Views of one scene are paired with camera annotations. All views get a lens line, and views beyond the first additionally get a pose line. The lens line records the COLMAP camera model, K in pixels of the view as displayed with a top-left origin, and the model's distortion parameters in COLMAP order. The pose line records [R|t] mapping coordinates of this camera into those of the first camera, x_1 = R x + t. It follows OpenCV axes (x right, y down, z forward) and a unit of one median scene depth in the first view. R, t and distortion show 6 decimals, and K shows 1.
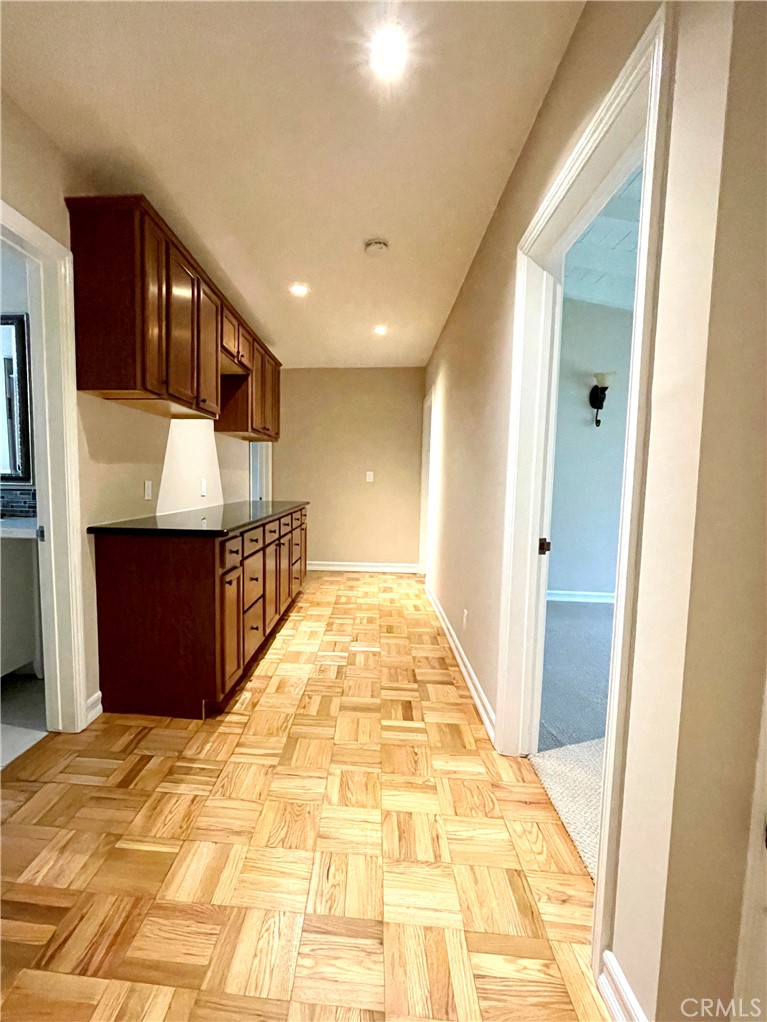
lens RADIAL K [[419.0, 0, 383.1], [0, 419.0, 510.3], [0, 0, 1]] dist [-0.010822, 0.000269]
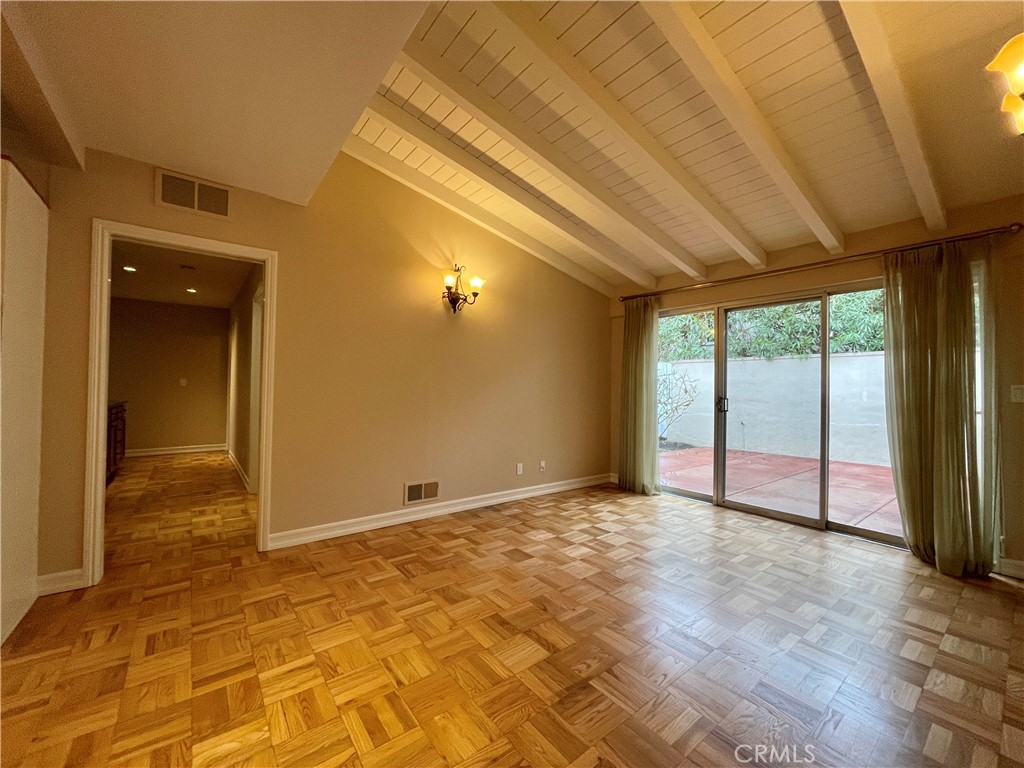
lens RADIAL K [[419.8, 0, 513.7], [0, 419.8, 382.3], [0, 0, 1]] dist [-0.010822, 0.000269]
pose [[0.801063, -0.004079, 0.598566, 0.032652], [0.049145, 0.997049, -0.058977, 0.100891], [-0.596559, 0.076660, 0.798899, -1.374139]]
